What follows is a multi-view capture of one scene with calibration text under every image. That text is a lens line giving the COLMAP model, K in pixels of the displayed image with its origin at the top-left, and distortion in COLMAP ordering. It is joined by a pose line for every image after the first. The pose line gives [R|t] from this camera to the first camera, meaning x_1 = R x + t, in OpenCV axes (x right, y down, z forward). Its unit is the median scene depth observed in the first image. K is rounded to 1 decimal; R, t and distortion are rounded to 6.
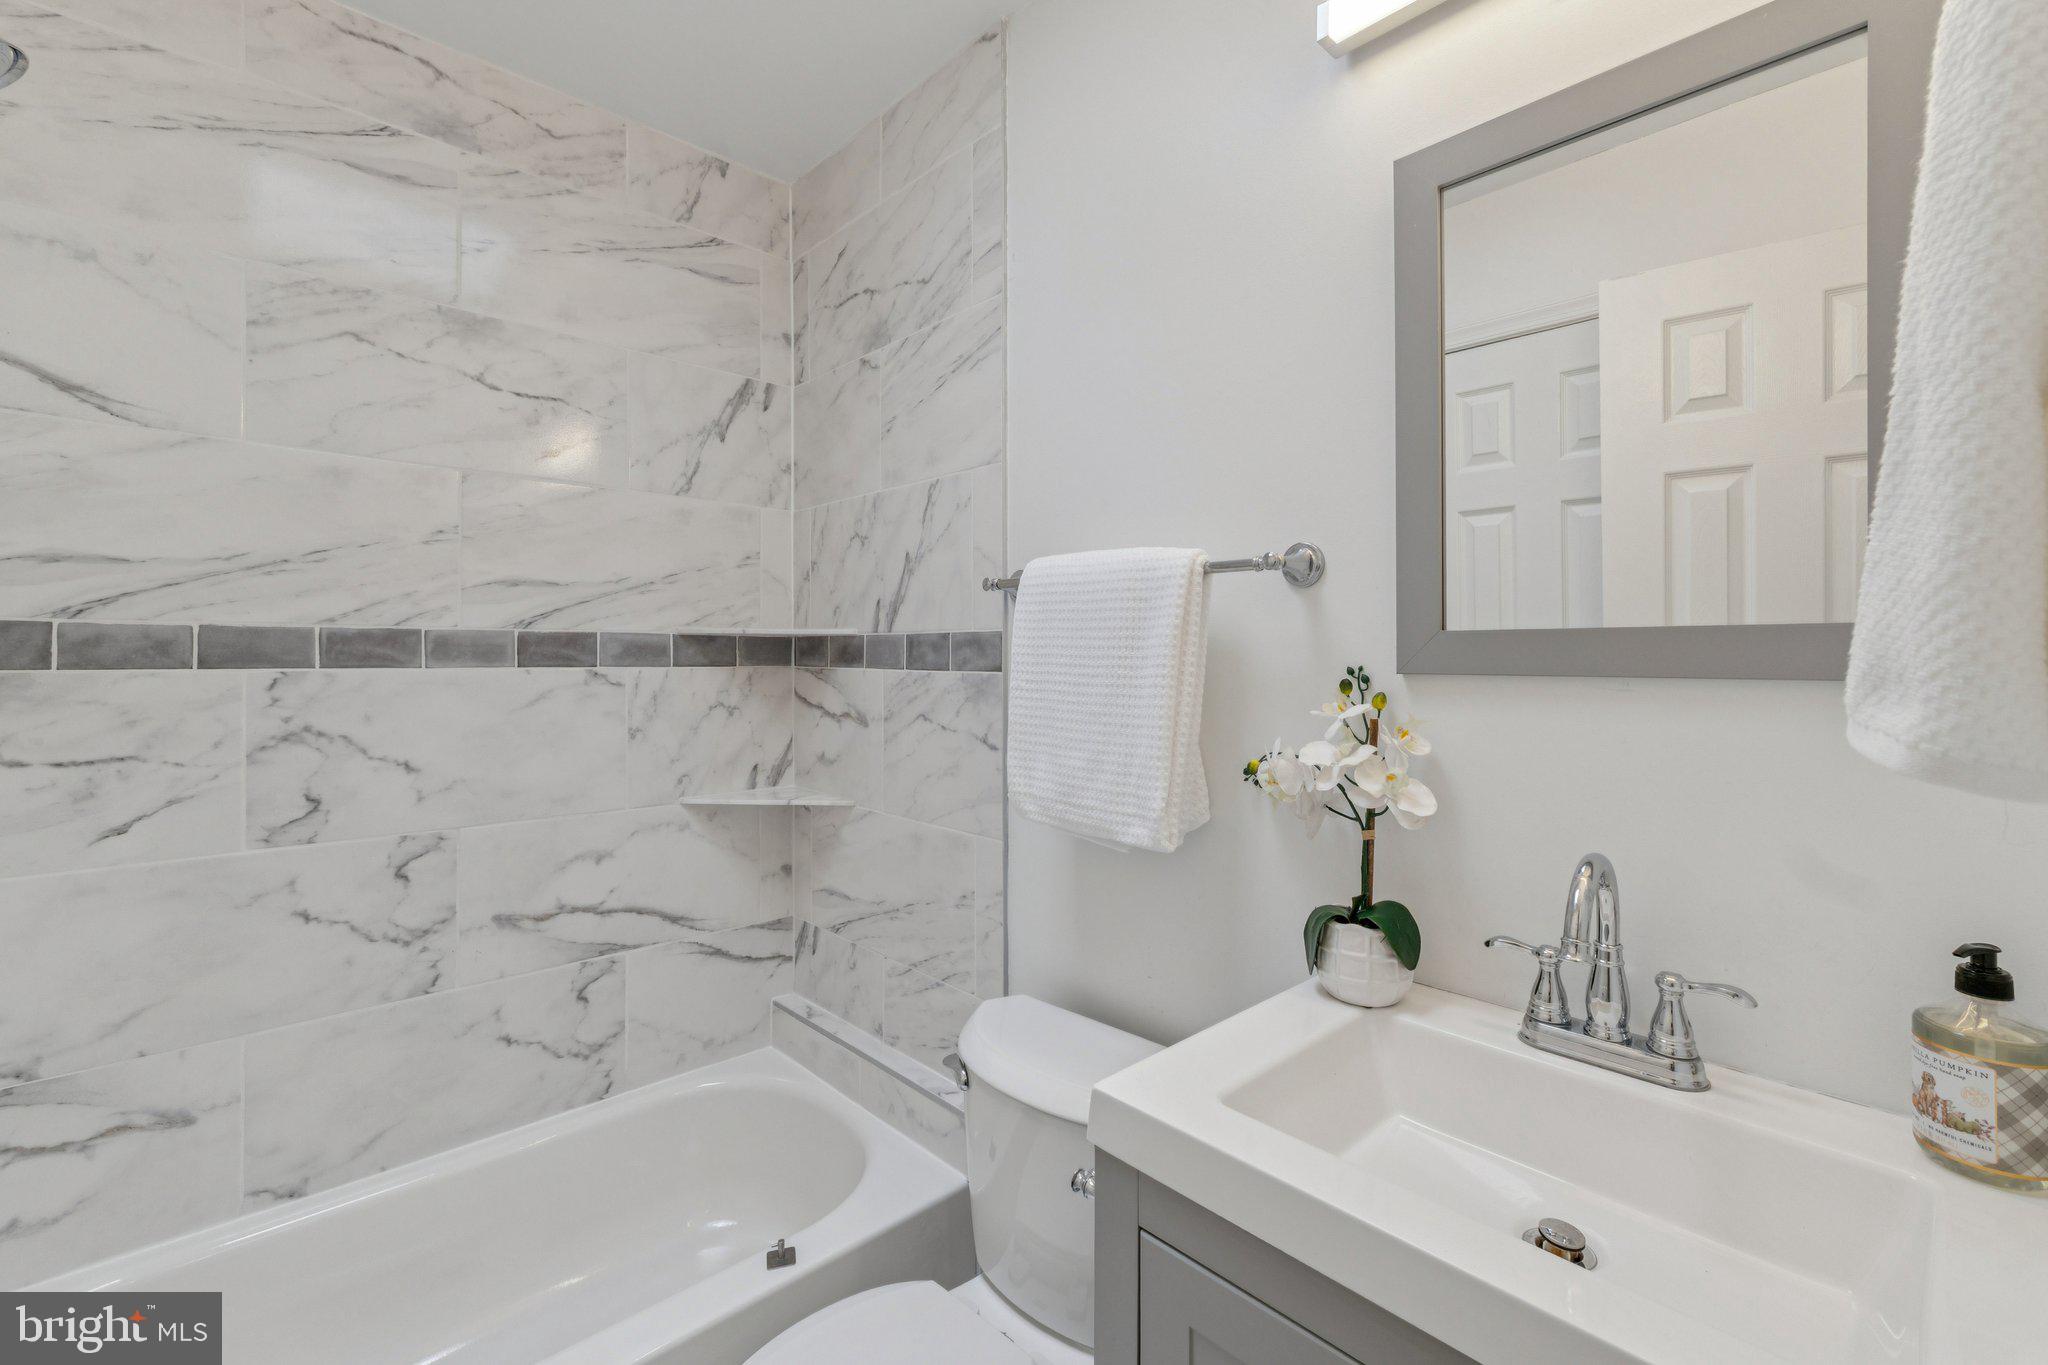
lens RADIAL K [[874.6, 0, 1037.0], [0, 874.6, 648.9], [0, 0, 1]] dist [-0.000303, 0.000243]
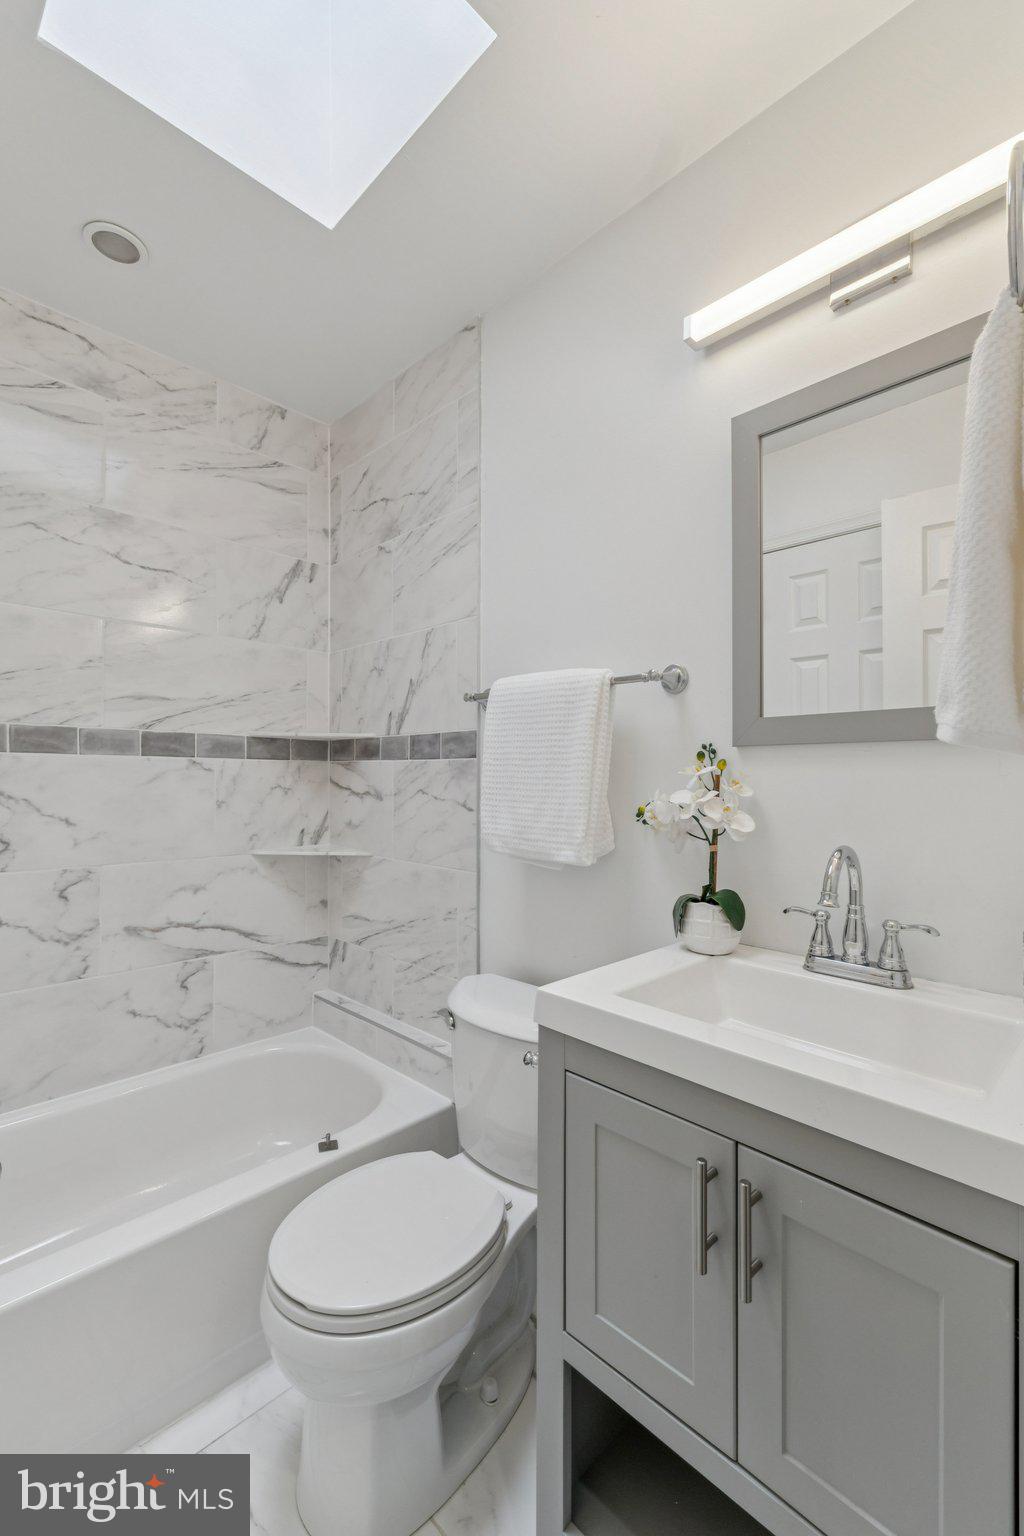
lens RADIAL K [[655.9, 0, 510.2], [0, 655.9, 775.1], [0, 0, 1]] dist [-0.000303, 0.000243]
pose [[0.999736, 0.003480, 0.022729, -0.008161], [-0.003519, 0.999992, 0.001663, 0.053172], [-0.022723, -0.001742, 0.999740, -0.109364]]
